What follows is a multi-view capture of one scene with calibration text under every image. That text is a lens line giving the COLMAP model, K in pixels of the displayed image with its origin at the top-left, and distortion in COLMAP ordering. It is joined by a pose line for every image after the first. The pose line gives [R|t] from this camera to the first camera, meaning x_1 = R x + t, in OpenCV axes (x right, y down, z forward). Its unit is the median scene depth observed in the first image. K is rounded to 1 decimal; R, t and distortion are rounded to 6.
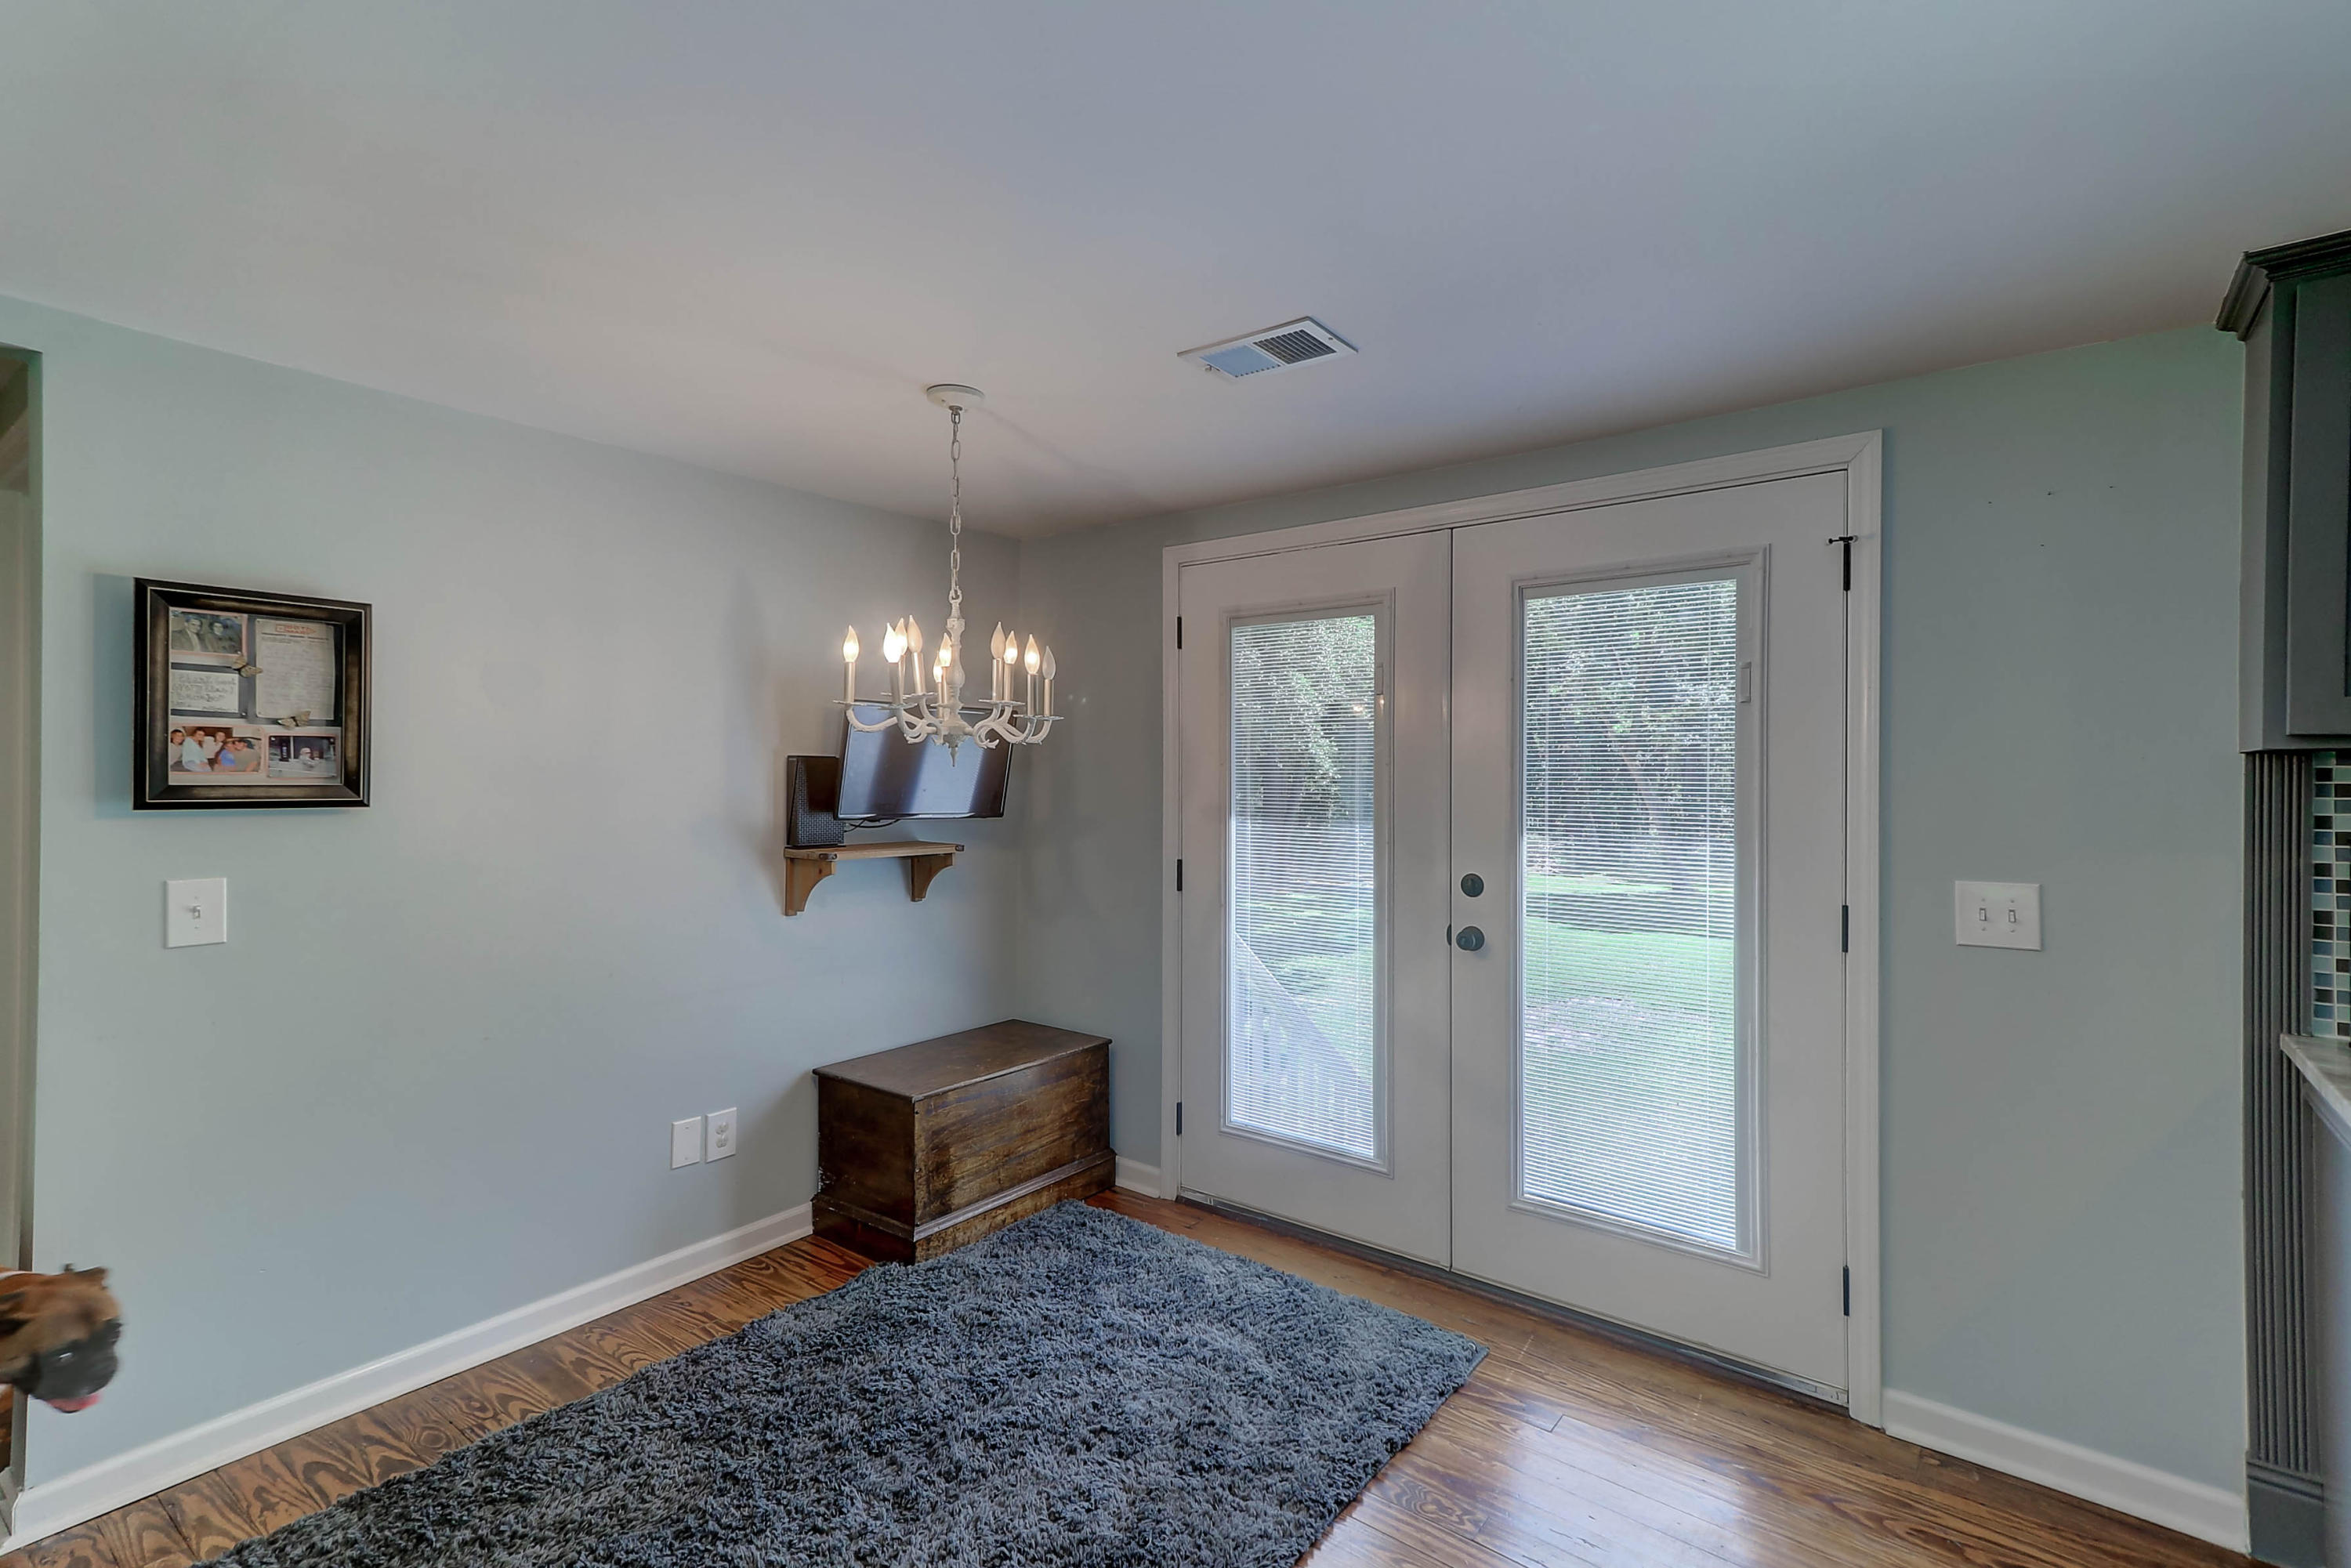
lens RADIAL K [[1076.0, 0, 1154.2], [0, 1076.0, 774.6], [0, 0, 1]] dist [0.025894, -0.000488]
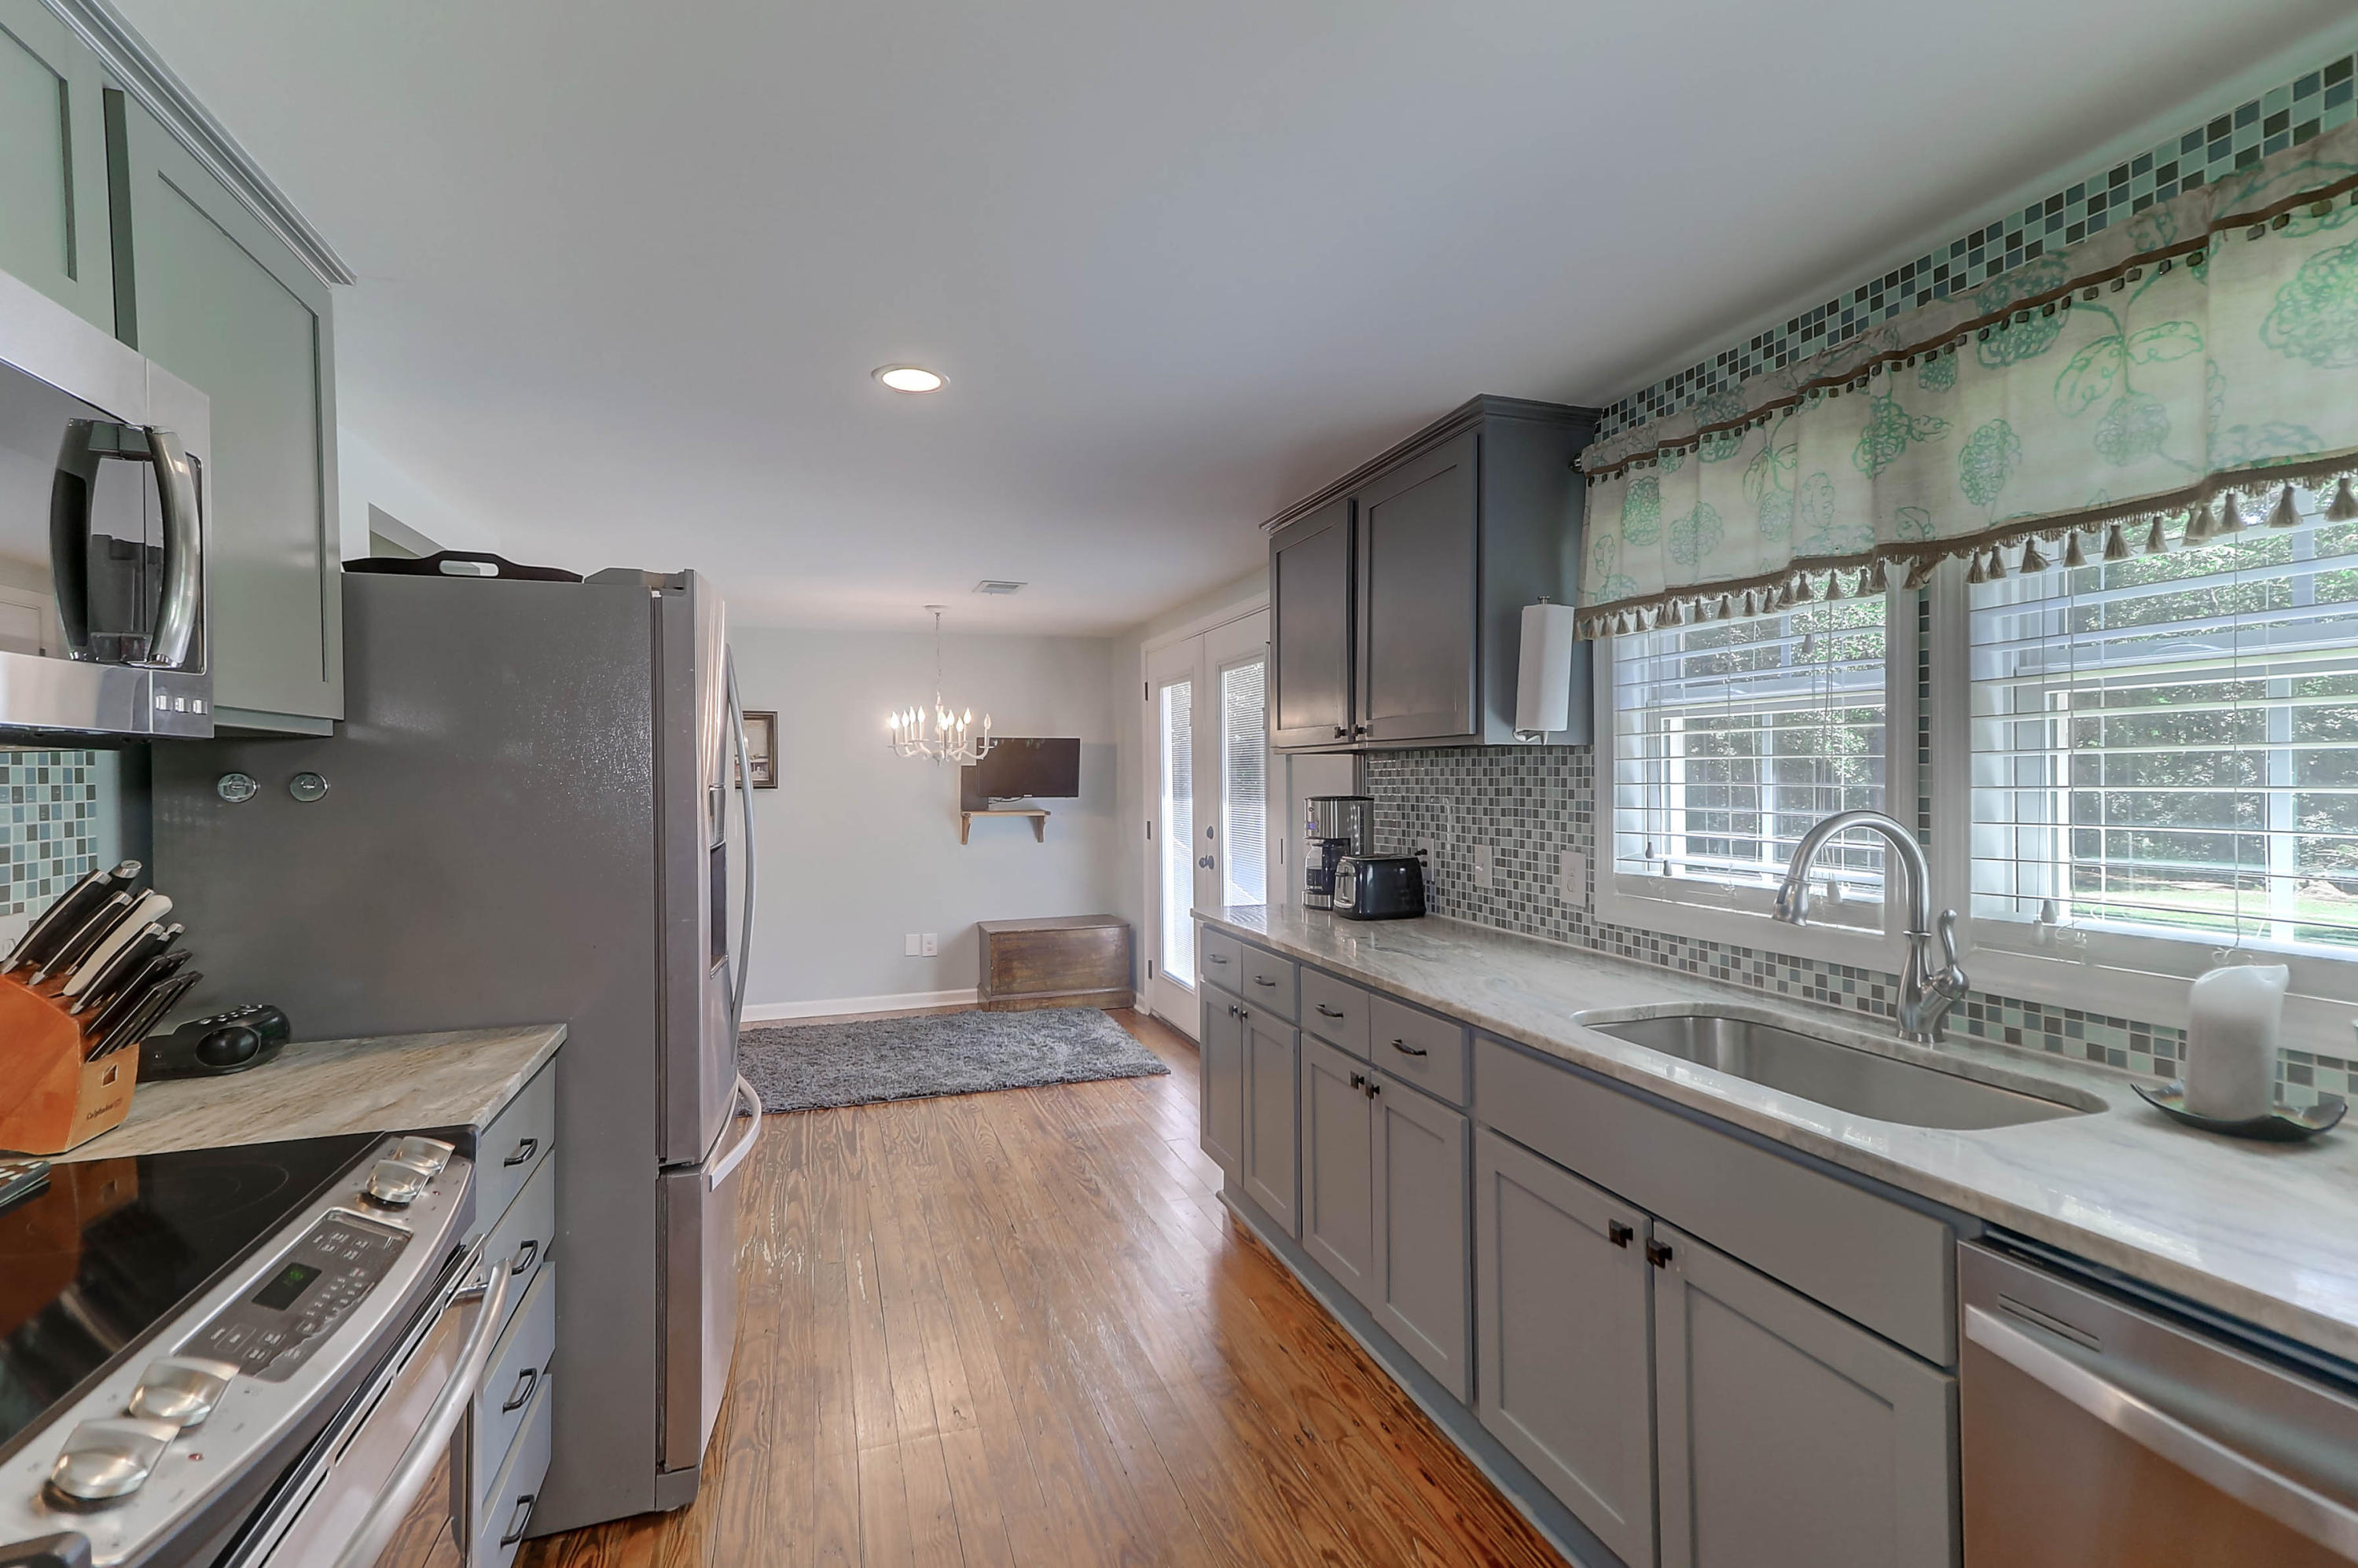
lens RADIAL K [[1065.3, 0, 1170.4], [0, 1065.3, 777.3], [0, 0, 1]] dist [0.027338, -0.000075]
pose [[0.838349, -0.008848, -0.545062, 1.217806], [0.012036, 0.999925, 0.002281, 0.006747], [0.545001, -0.008473, 0.838393, -0.523290]]
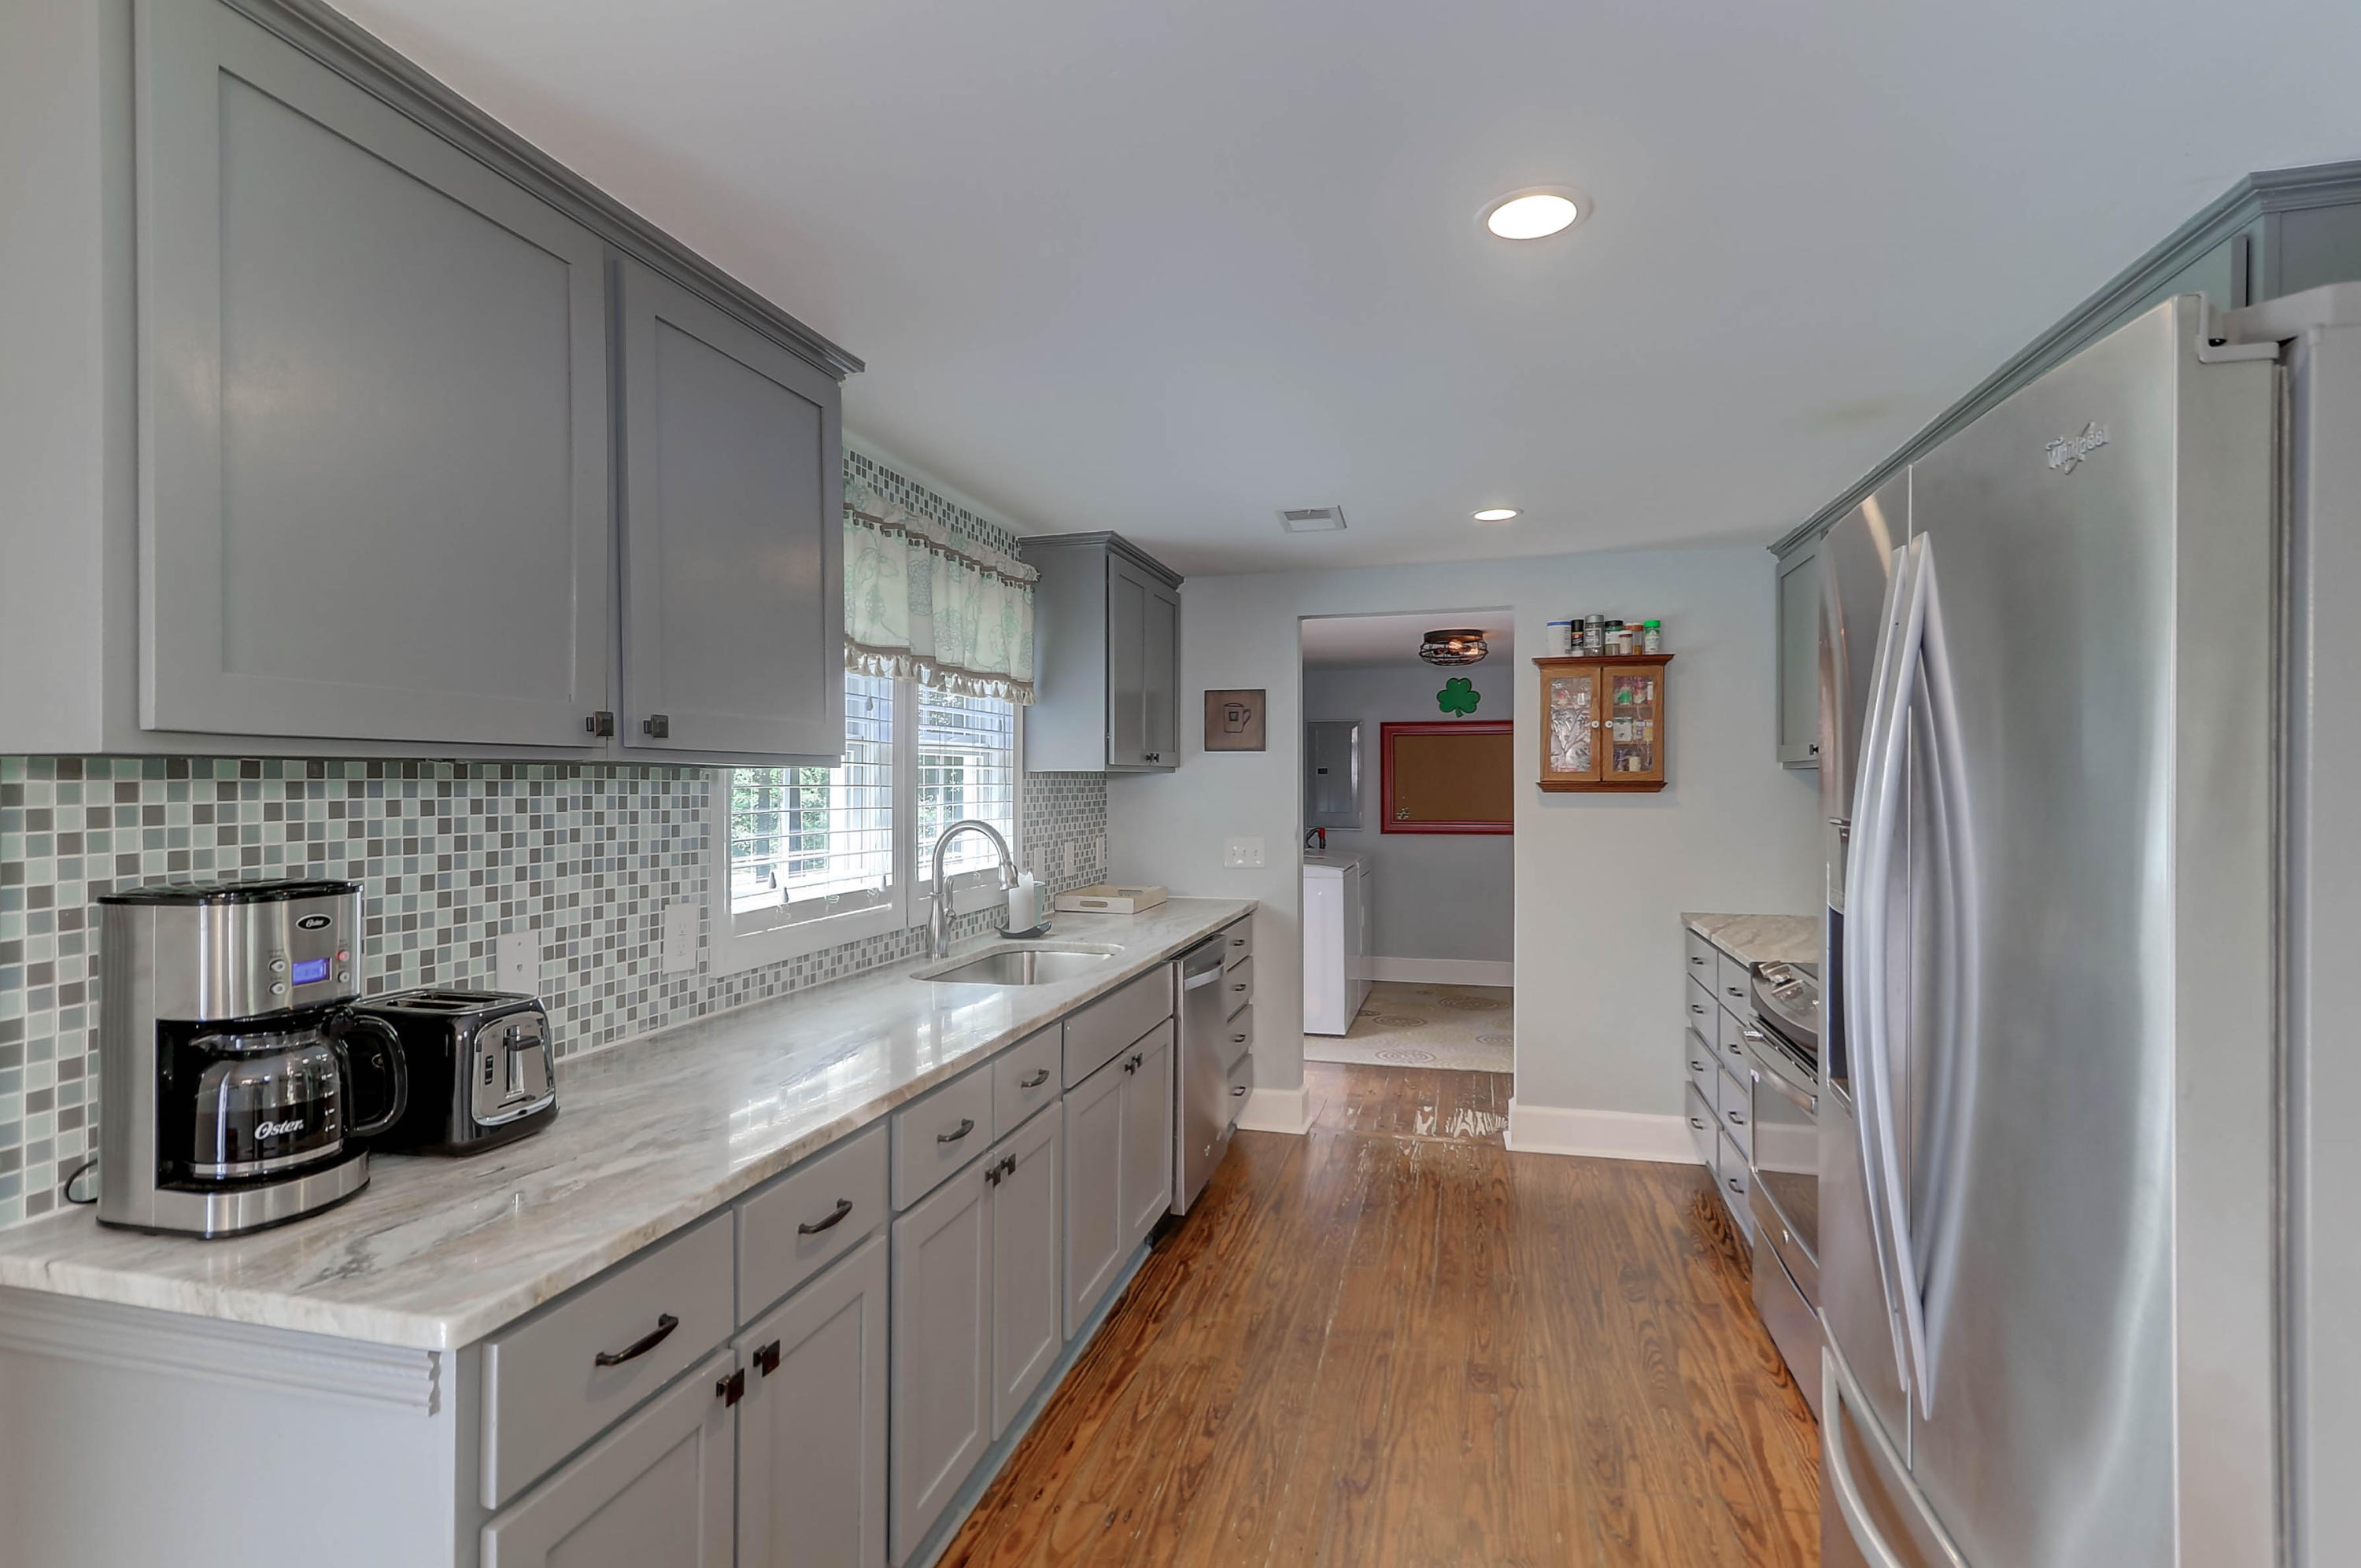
lens RADIAL K [[1133.9, 0, 1184.5], [0, 1133.9, 779.1], [0, 0, 1]] dist [0.011966, -0.000981]
pose [[-0.402204, -0.000357, 0.915550, 0.168744], [0.000420, 1.000000, 0.000575, -0.007468], [-0.915550, 0.000616, -0.402204, 0.431628]]
